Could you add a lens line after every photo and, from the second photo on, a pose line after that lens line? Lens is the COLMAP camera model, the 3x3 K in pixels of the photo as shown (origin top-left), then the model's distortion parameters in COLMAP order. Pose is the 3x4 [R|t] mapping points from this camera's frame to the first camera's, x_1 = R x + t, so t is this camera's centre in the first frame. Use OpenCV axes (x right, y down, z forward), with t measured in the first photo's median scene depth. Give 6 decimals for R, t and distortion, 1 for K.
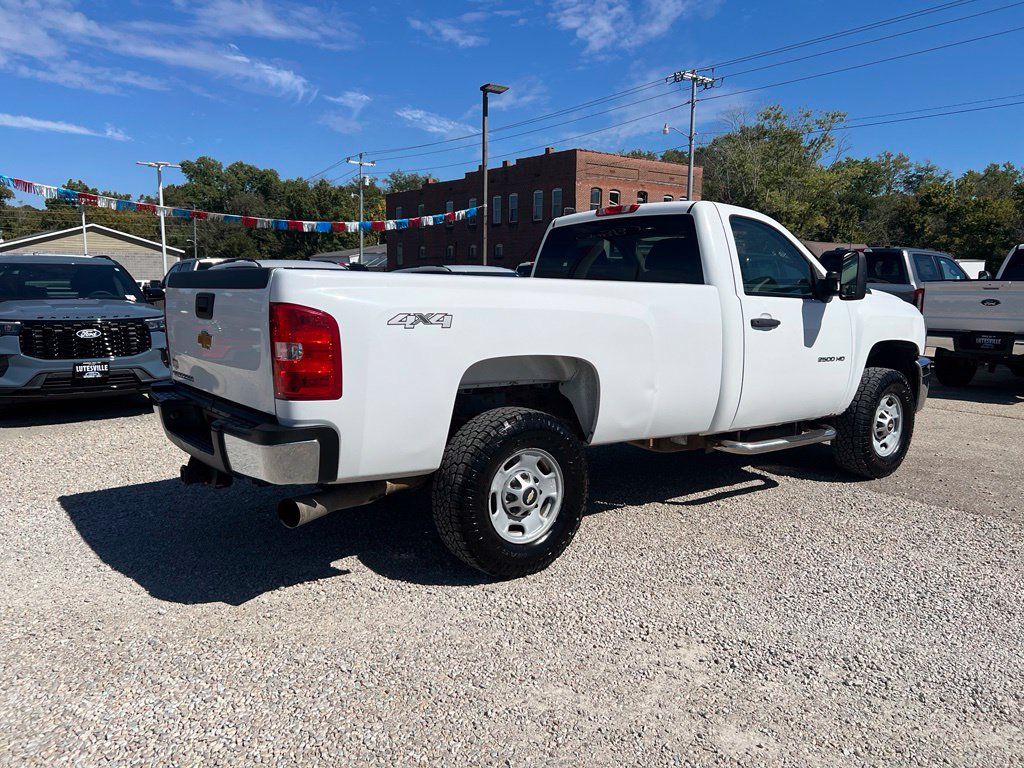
lens RADIAL K [[776.2, 0, 509.2], [0, 776.2, 389.0], [0, 0, 1]] dist [0.055586, -0.057047]
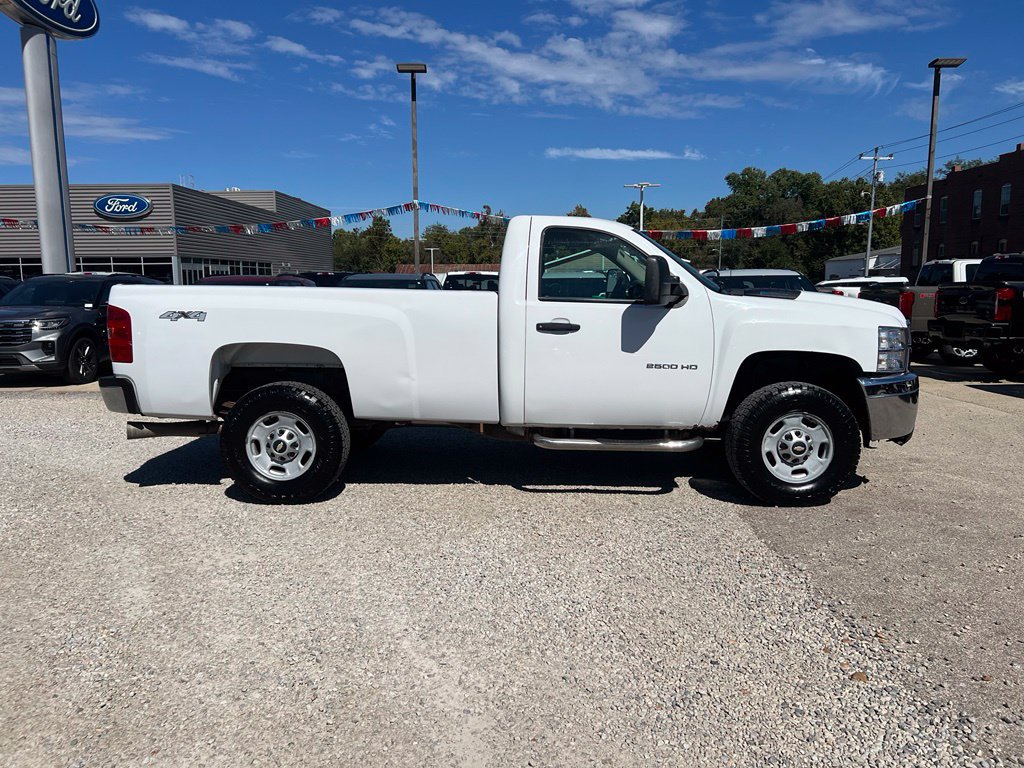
lens RADIAL K [[776.2, 0, 512.1], [0, 776.2, 393.0], [0, 0, 1]] dist [0.055586, -0.057047]
pose [[0.776821, 0.072642, -0.625517, 0.083000], [-0.074040, 0.996971, 0.023830, -0.001332], [0.625353, 0.027802, 0.779846, 0.012200]]
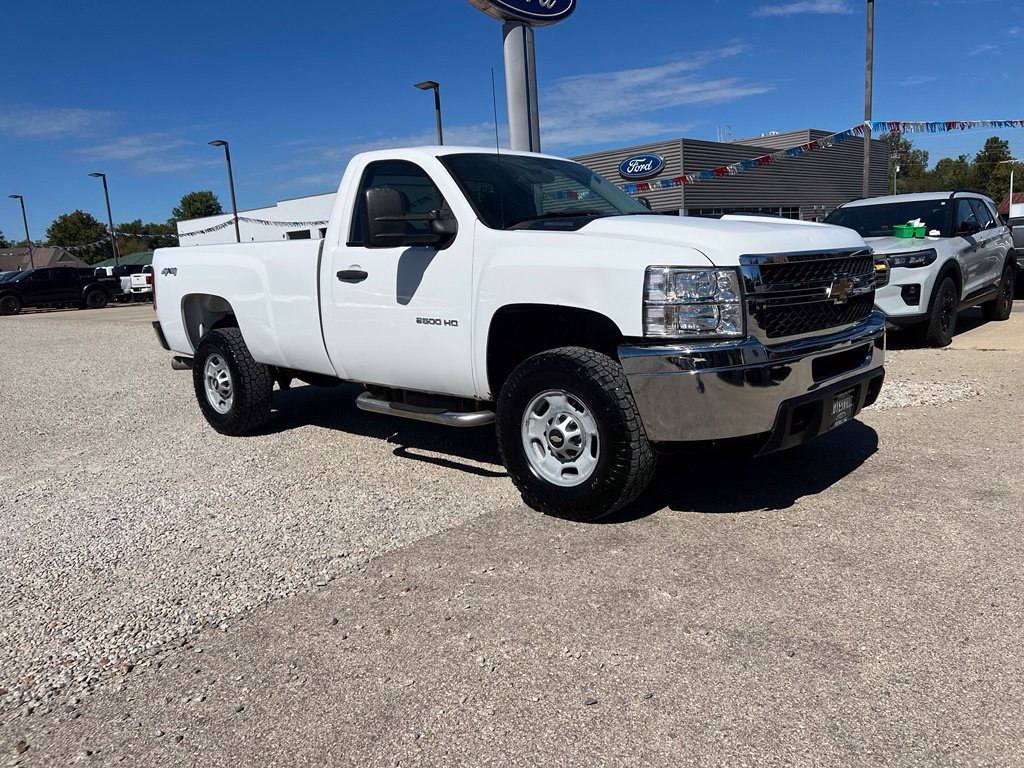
lens RADIAL K [[776.2, 0, 516.4], [0, 776.2, 380.3], [0, 0, 1]] dist [0.055586, -0.057047]
pose [[0.168470, 0.142298, -0.975382, 0.115738], [-0.076534, 0.988426, 0.130982, -0.008526], [0.982731, 0.052584, 0.177411, 0.090755]]
